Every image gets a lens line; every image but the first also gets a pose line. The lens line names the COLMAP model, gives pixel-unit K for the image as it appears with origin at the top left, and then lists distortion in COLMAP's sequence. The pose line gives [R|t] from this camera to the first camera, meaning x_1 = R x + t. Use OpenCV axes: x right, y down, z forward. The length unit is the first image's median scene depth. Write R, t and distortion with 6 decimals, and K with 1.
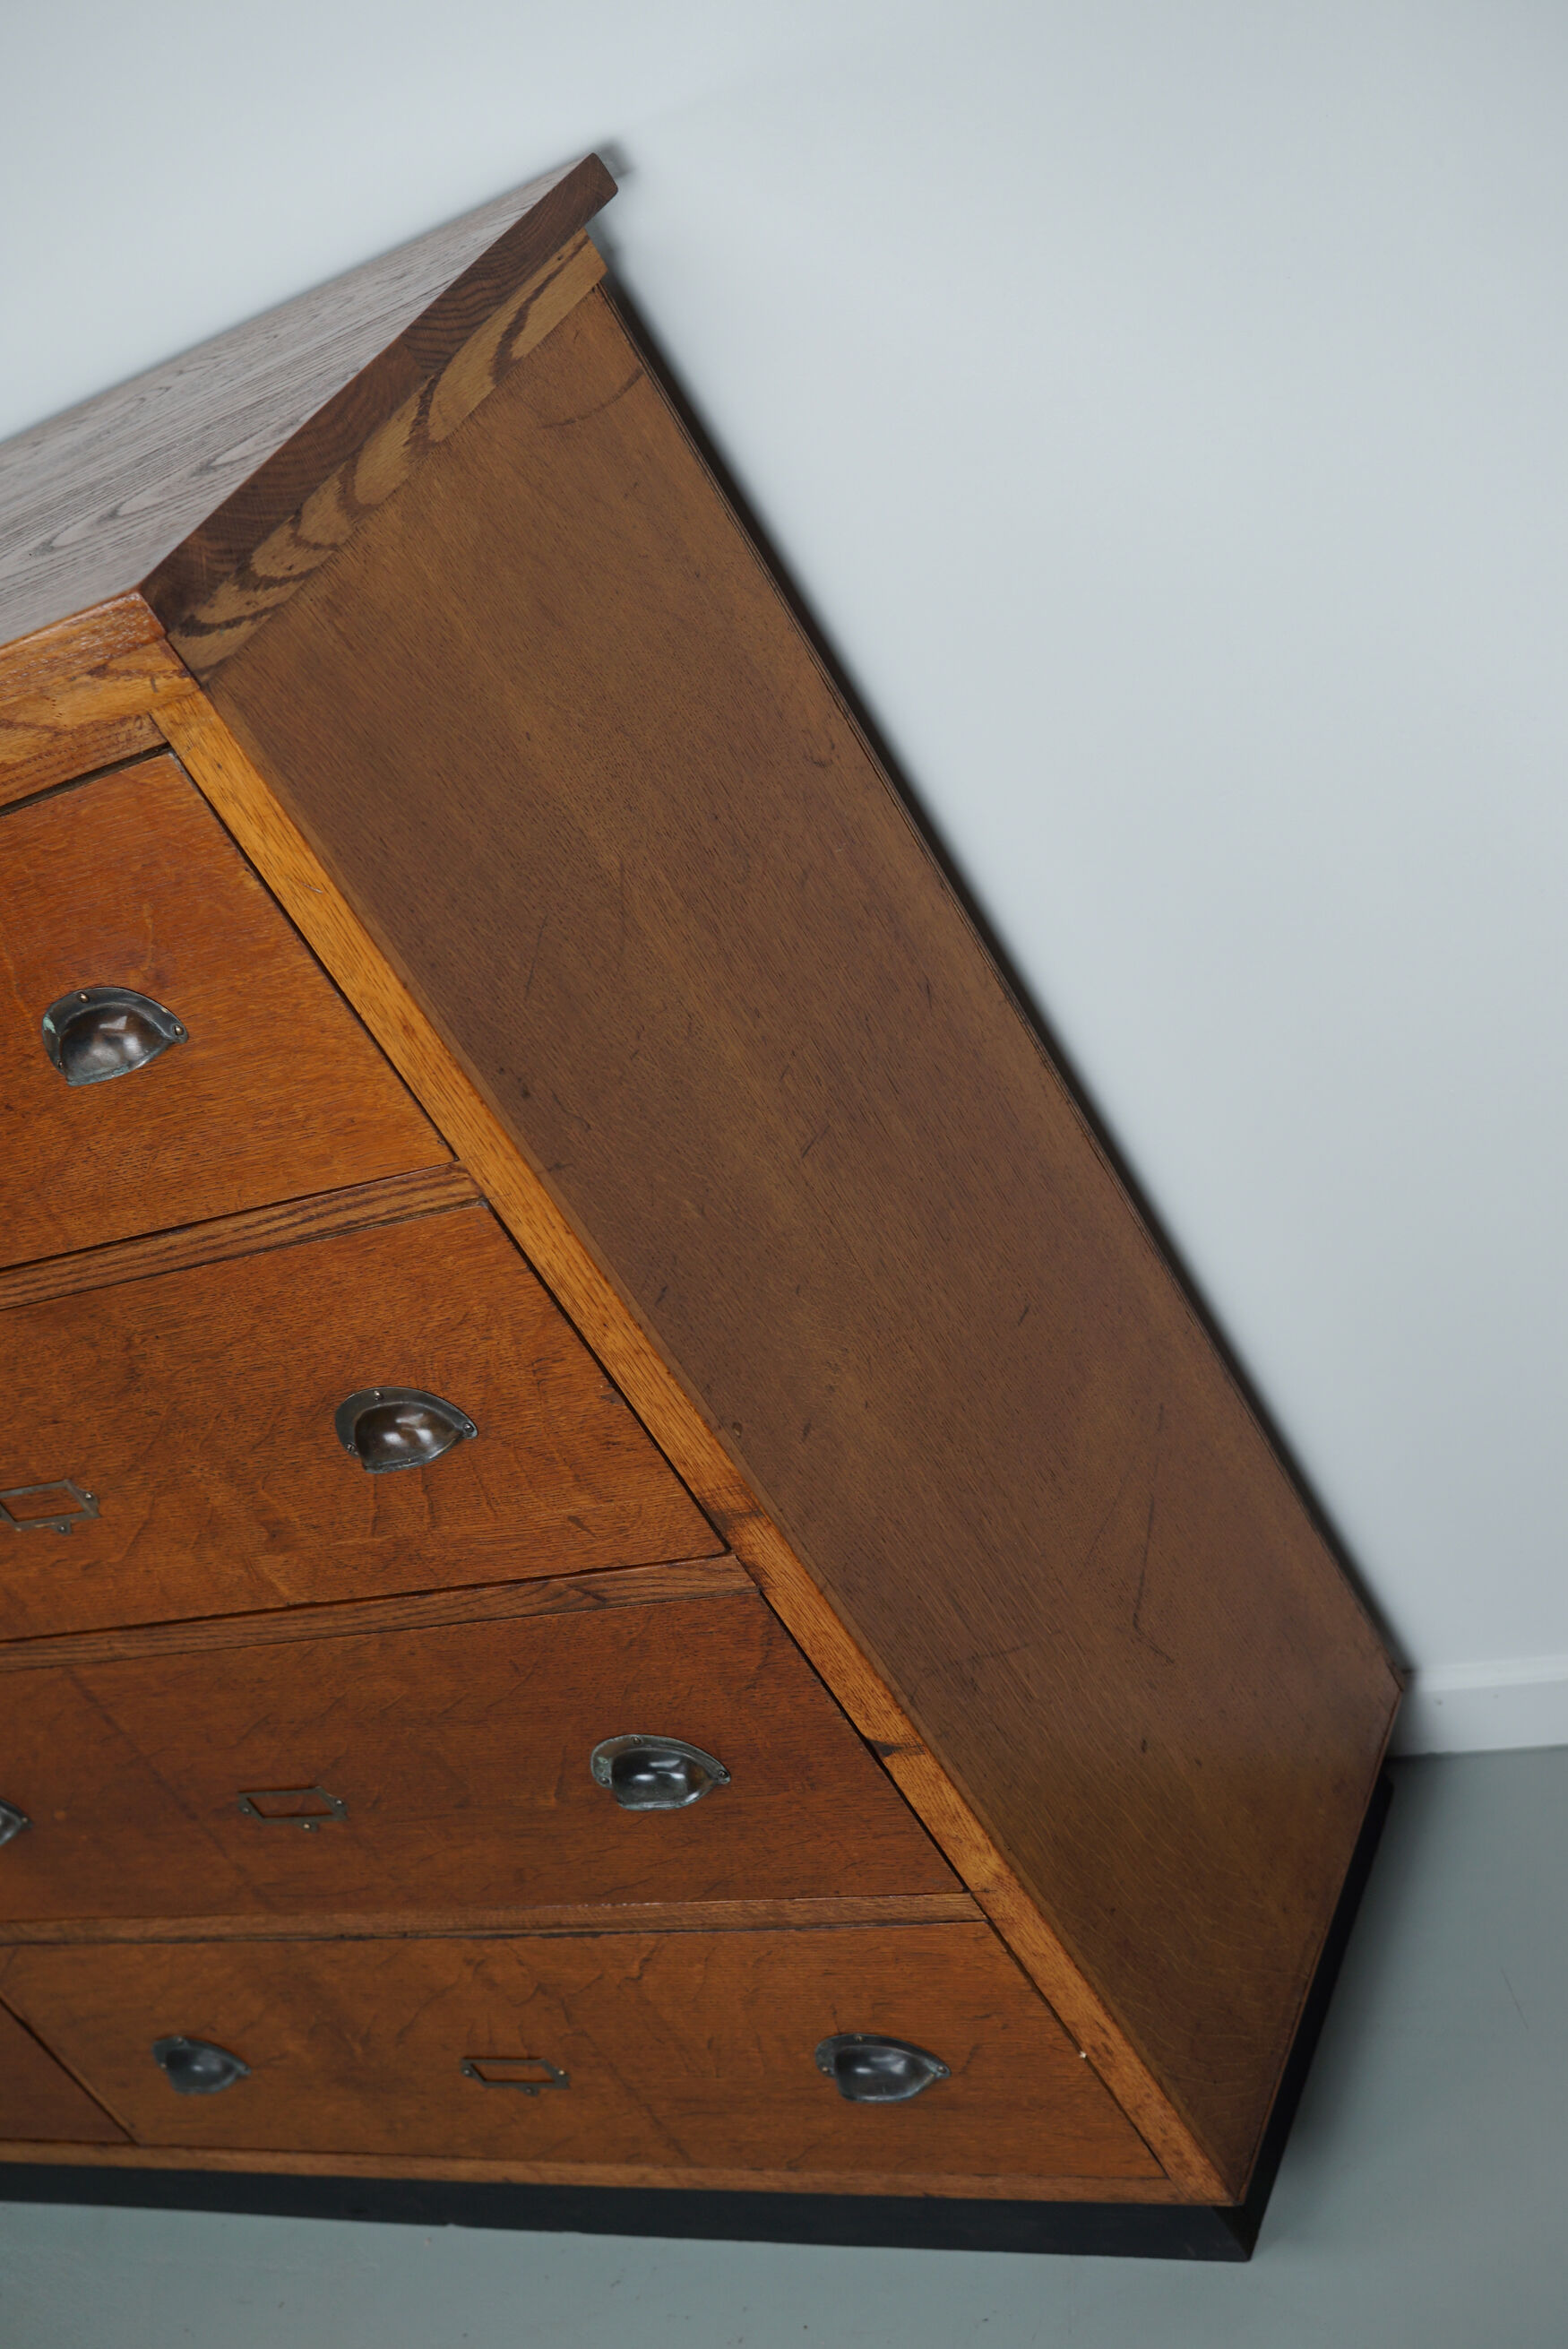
lens RADIAL K [[3015.4, 0, 746.3], [0, 3015.4, 1162.6], [0, 0, 1]] dist [-0.089747, 0.000000]
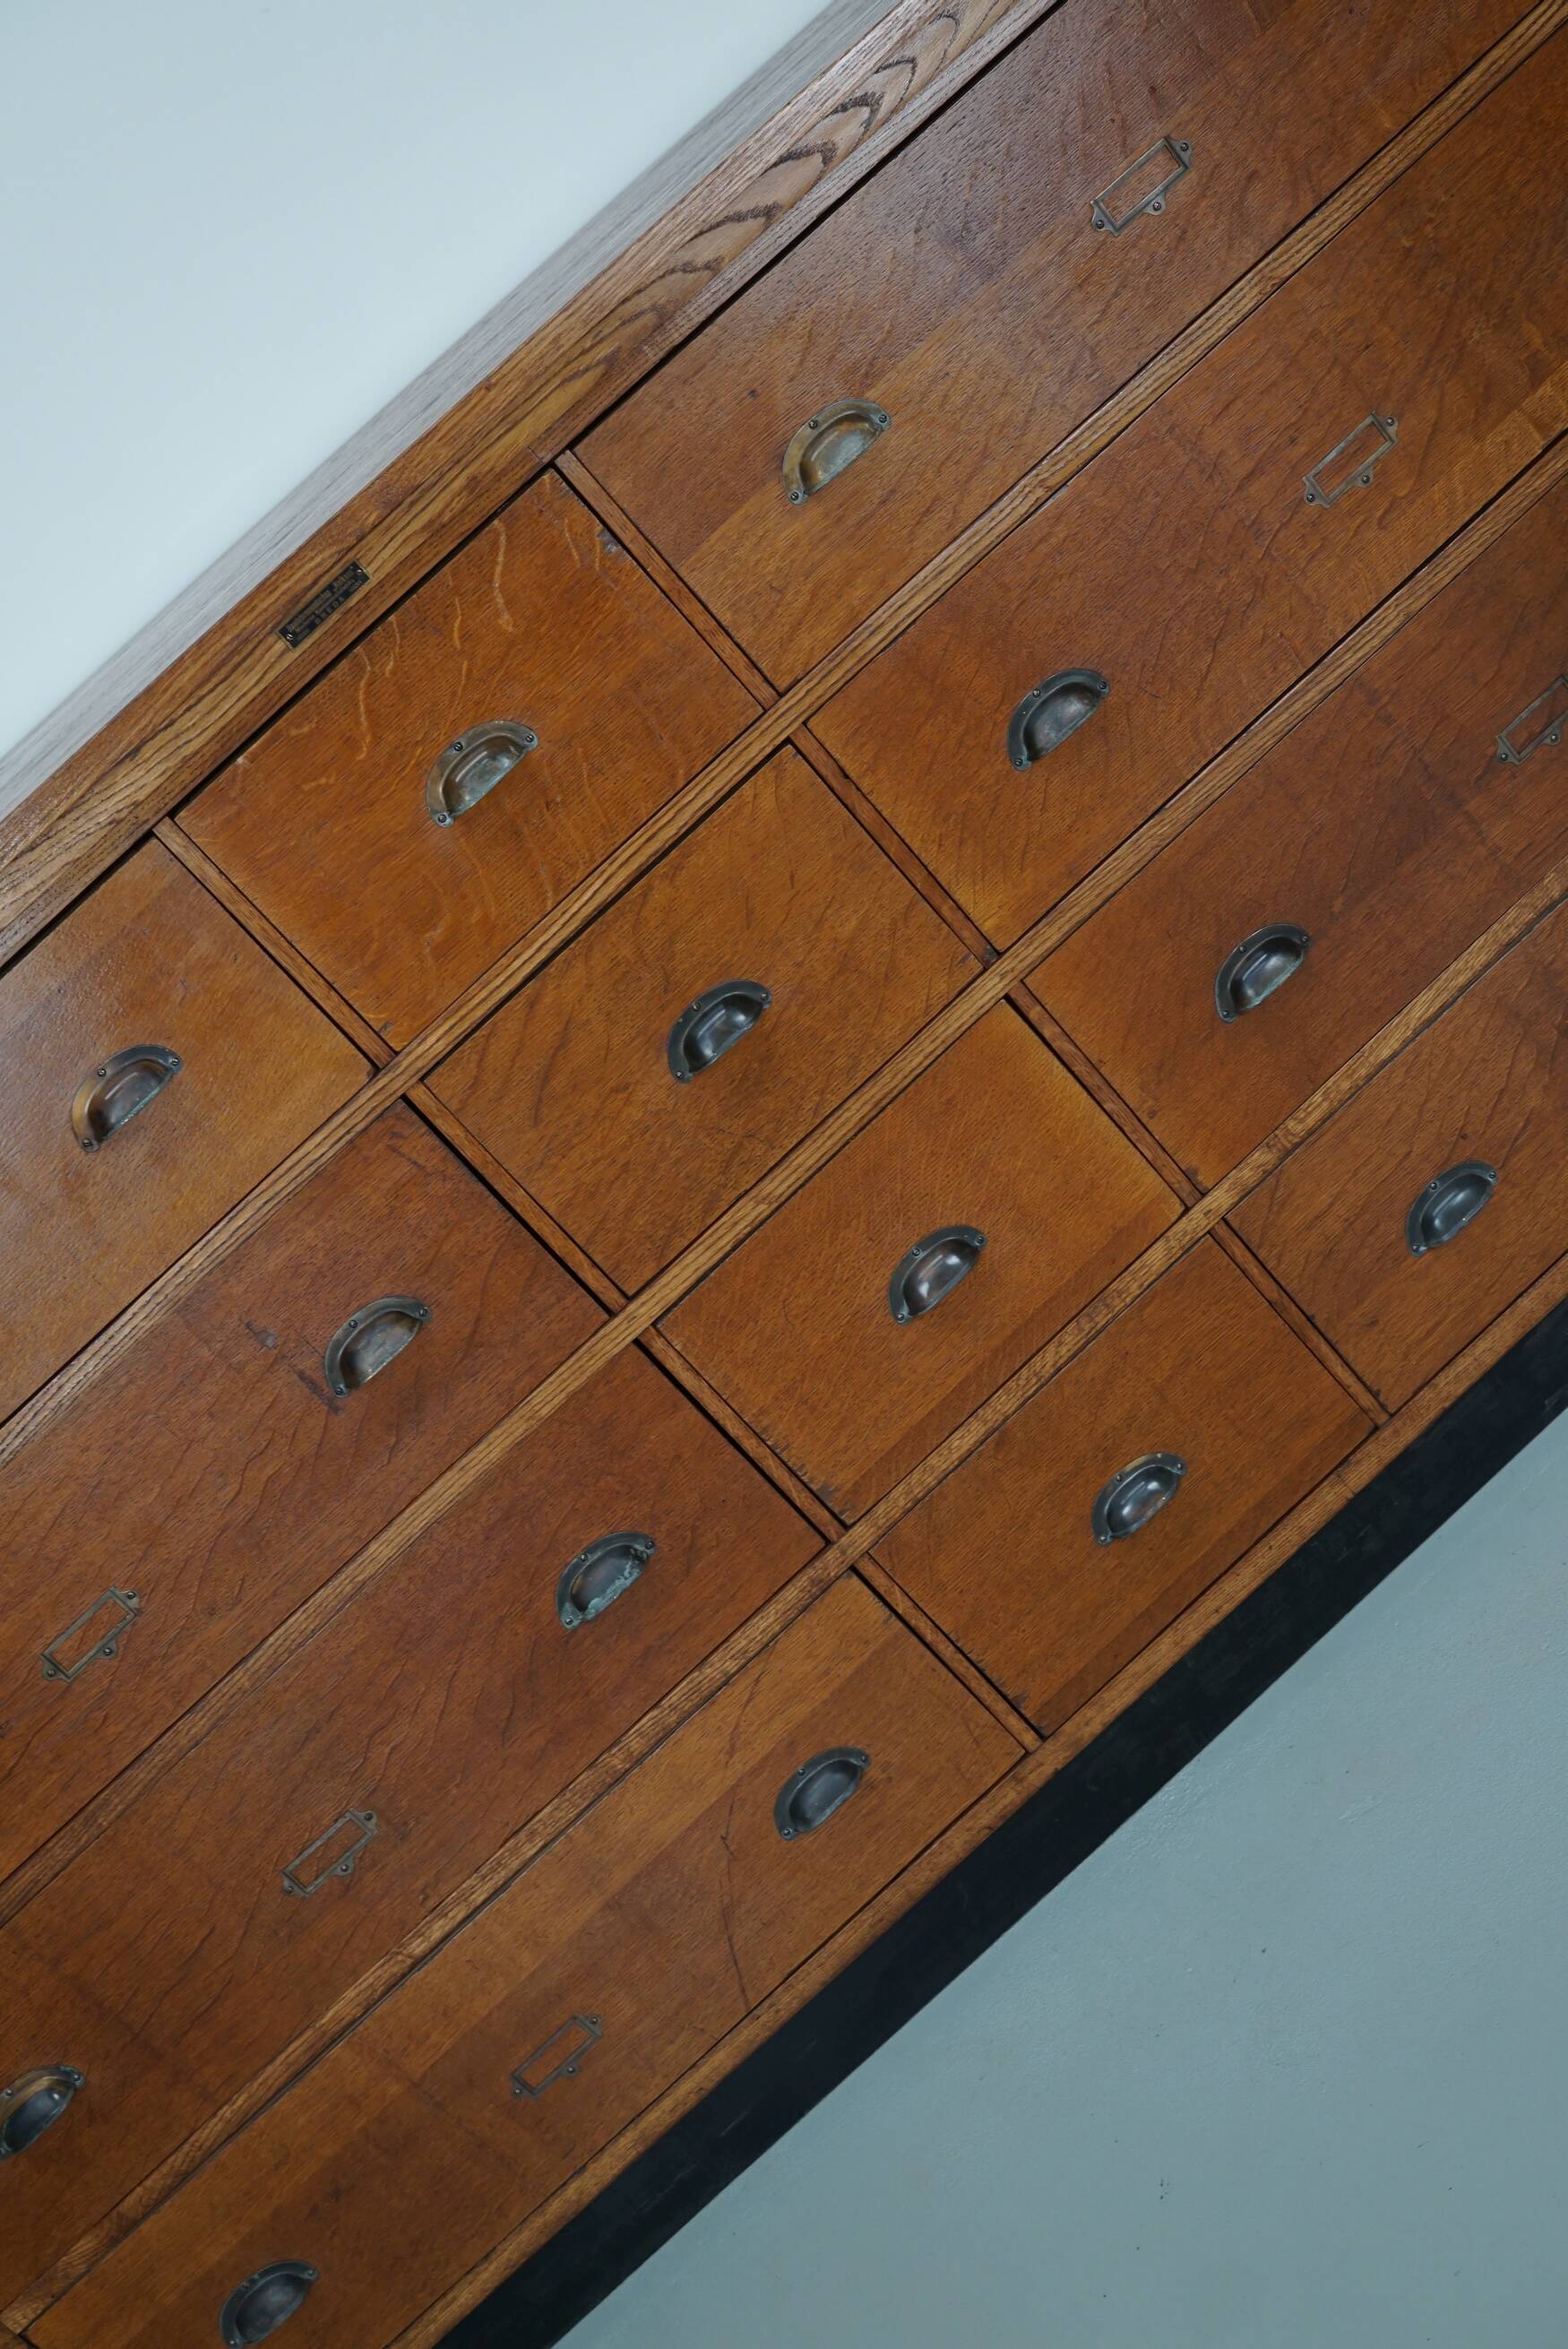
lens RADIAL K [[3015.4, 0, 772.7], [0, 3015.4, 1146.7], [0, 0, 1]] dist [-0.089747, 0.000000]
pose [[0.799271, -0.279626, 0.531954, -1.285317], [0.507053, 0.788908, -0.347161, 0.715166], [-0.322588, 0.547205, 0.772337, 0.257312]]
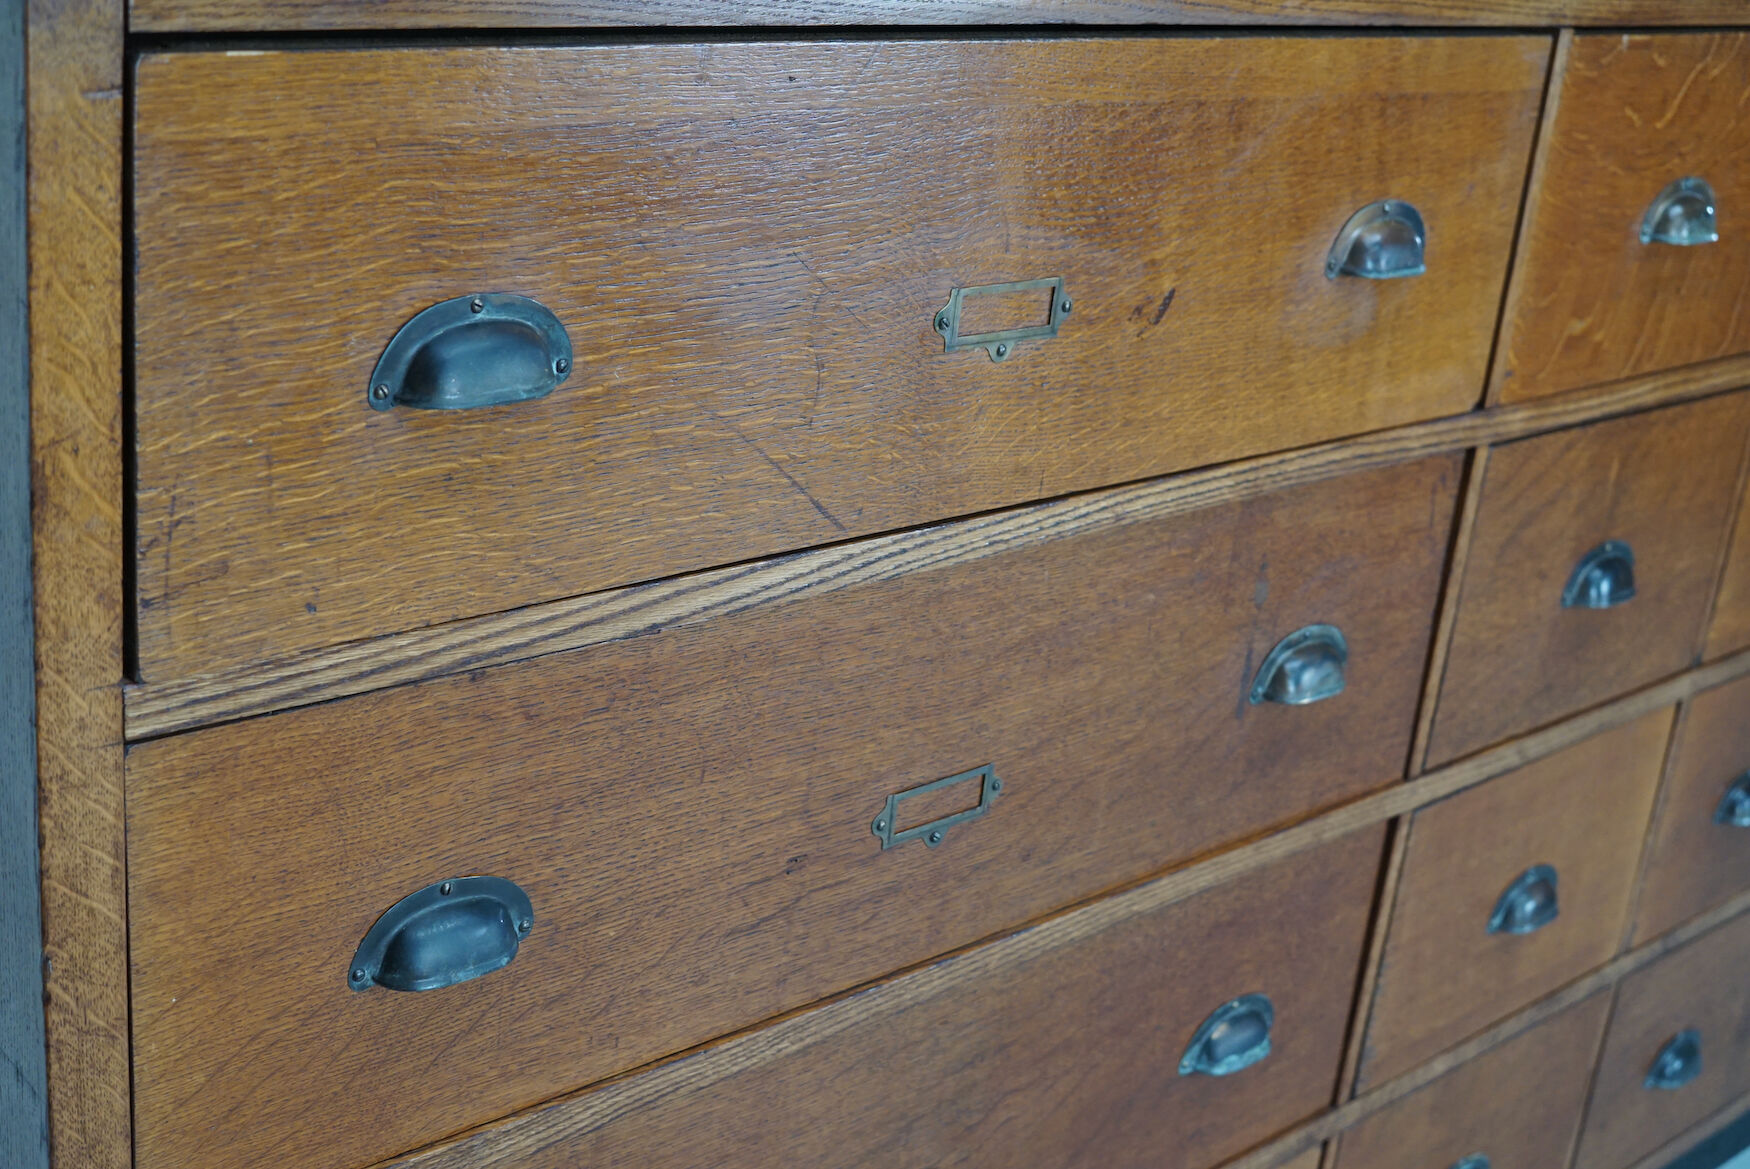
lens RADIAL K [[2246.8, 0, 862.3], [0, 2246.8, 592.6], [0, 0, 1]] dist [-0.089747, 0.000000]
pose [[0.292789, 0.196246, 0.935822, -1.567531], [0.207483, 0.942353, -0.262530, 0.379335], [-0.933395, 0.271033, 0.235193, 1.368211]]
